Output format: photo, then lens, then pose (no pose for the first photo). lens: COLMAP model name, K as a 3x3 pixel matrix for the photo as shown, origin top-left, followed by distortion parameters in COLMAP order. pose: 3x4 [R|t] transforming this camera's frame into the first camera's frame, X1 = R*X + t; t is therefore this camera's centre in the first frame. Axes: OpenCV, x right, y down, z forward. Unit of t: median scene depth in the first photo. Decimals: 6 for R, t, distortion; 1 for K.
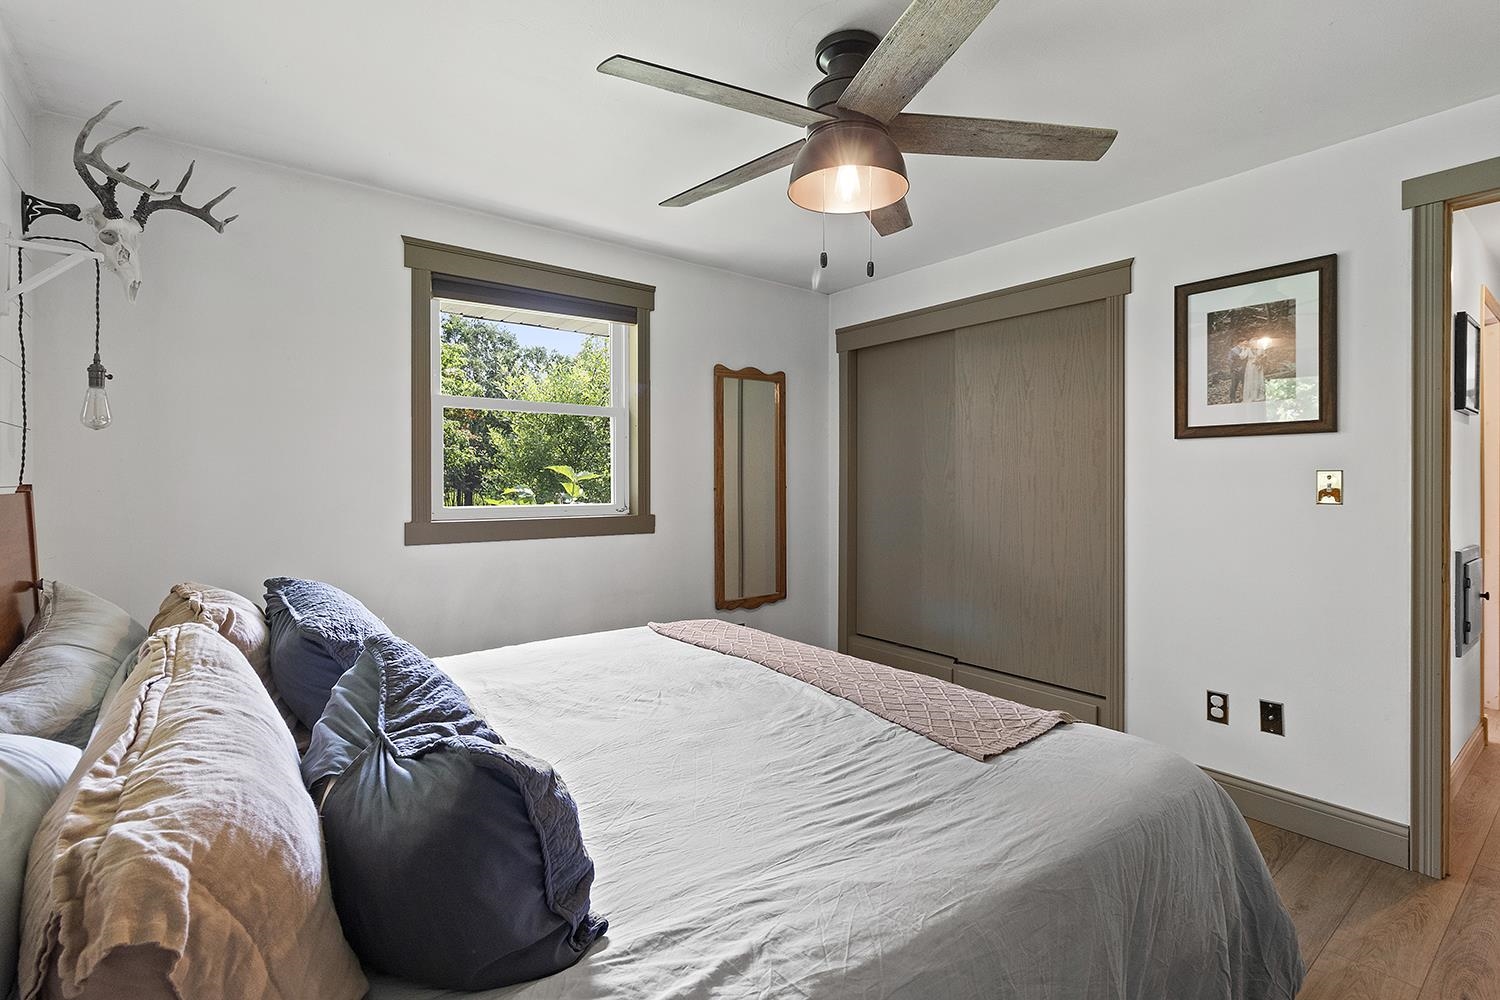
lens RADIAL K [[697.4, 0, 756.5], [0, 697.4, 486.2], [0, 0, 1]] dist [0.000299, -0.000448]
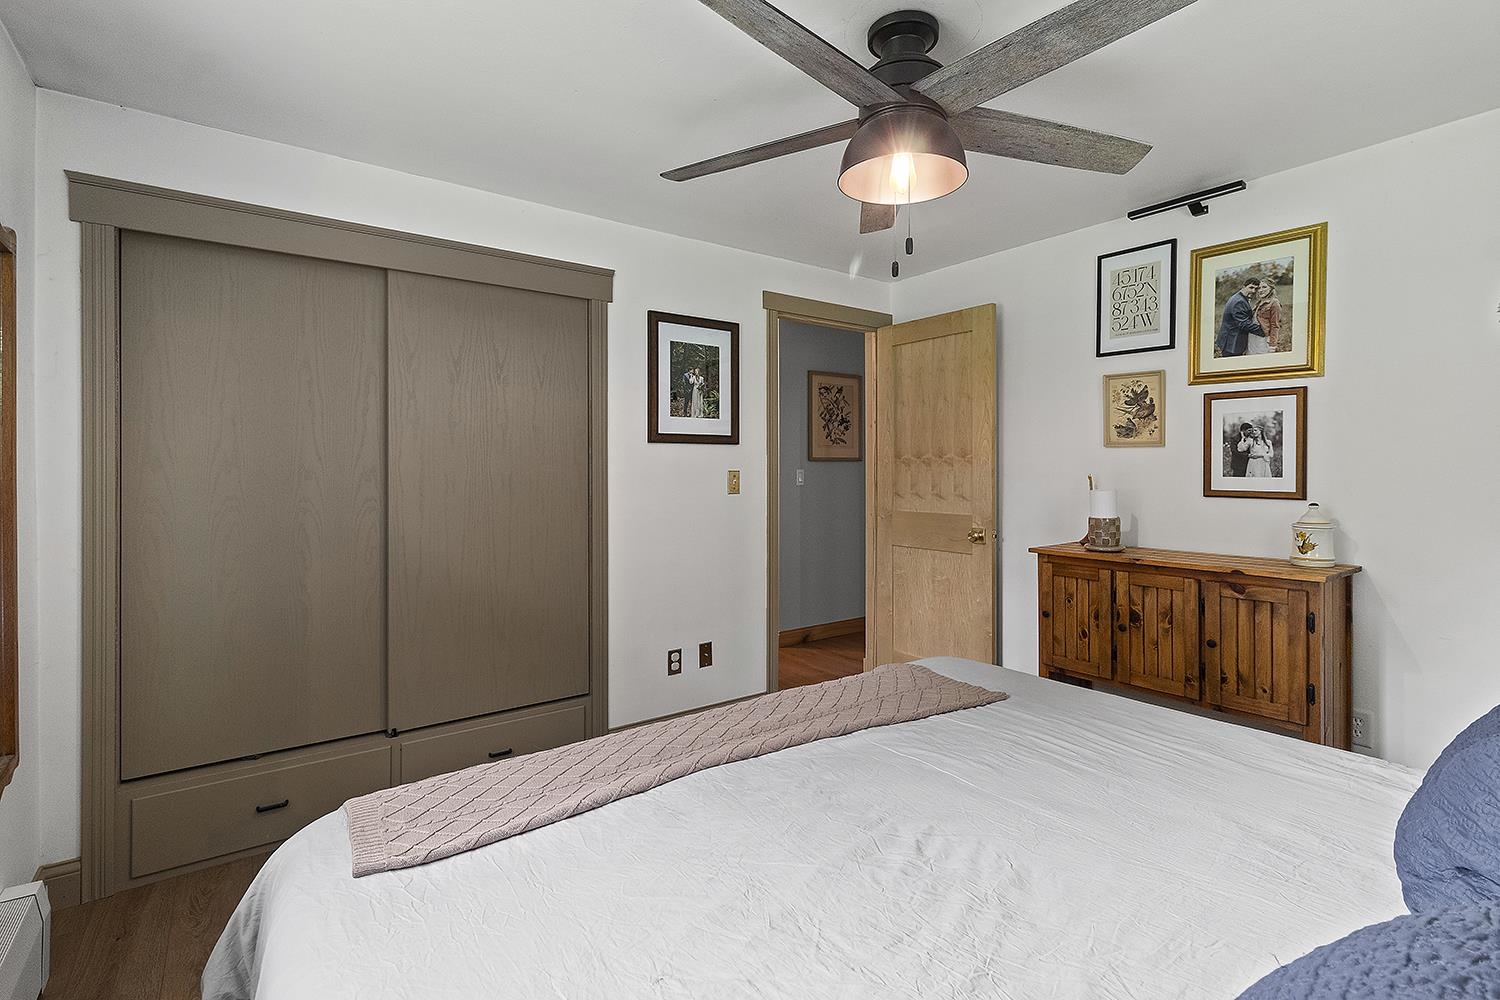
lens RADIAL K [[697.4, 0, 769.9], [0, 697.4, 472.0], [0, 0, 1]] dist [0.000299, -0.000448]
pose [[0.019672, -0.006178, 0.999787, -0.571287], [0.008565, 0.999945, 0.006011, -0.025506], [-0.999770, 0.008445, 0.019724, 0.810578]]
